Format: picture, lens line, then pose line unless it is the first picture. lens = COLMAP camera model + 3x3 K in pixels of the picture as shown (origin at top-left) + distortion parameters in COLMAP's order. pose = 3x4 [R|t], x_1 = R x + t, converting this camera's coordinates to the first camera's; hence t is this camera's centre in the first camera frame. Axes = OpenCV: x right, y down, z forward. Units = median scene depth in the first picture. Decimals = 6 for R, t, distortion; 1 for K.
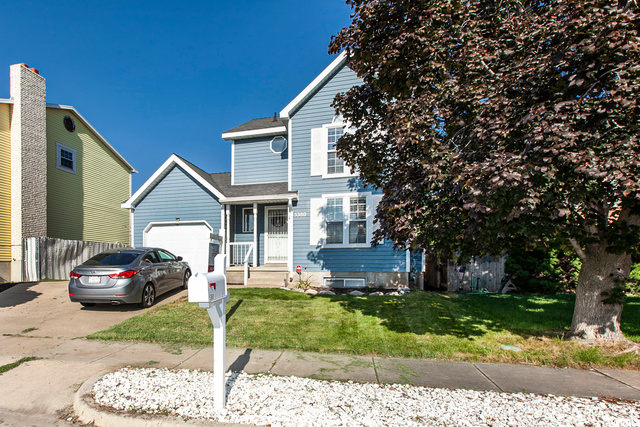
lens RADIAL K [[299.1, 0, 319.9], [0, 299.1, 199.0], [0, 0, 1]] dist [-0.002719, 0.000078]
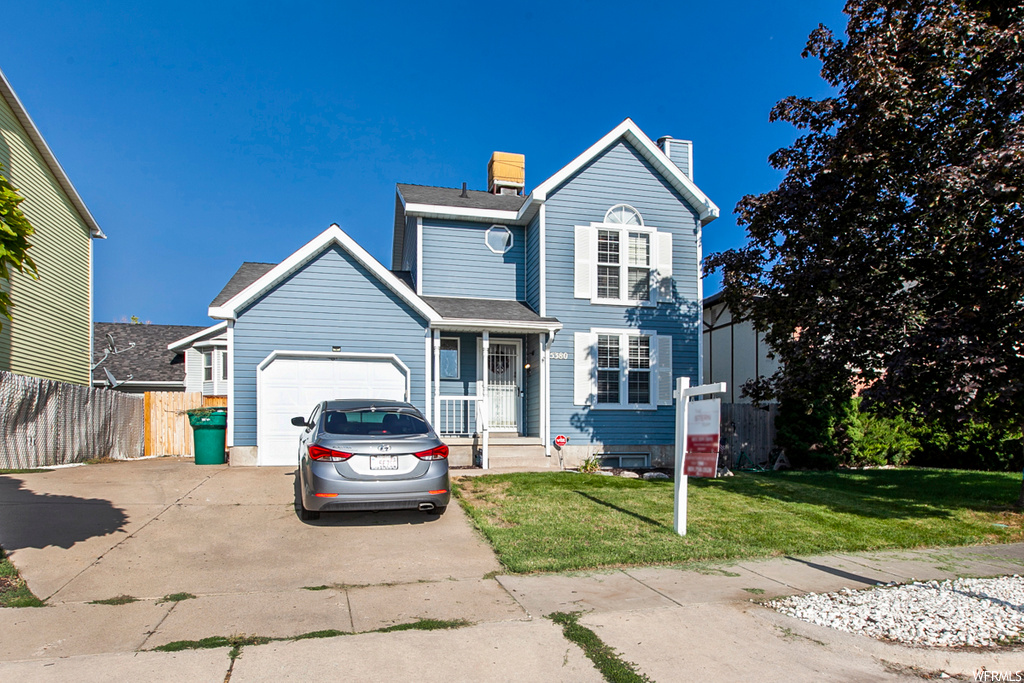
lens RADIAL K [[468.8, 0, 511.5], [0, 468.8, 331.1], [0, 0, 1]] dist [0.000880, -0.000711]
pose [[0.913699, 0.088609, 0.396615, -0.568432], [-0.087821, 0.995932, -0.020186, 0.029091], [-0.396790, -0.016388, 0.917763, 0.123153]]
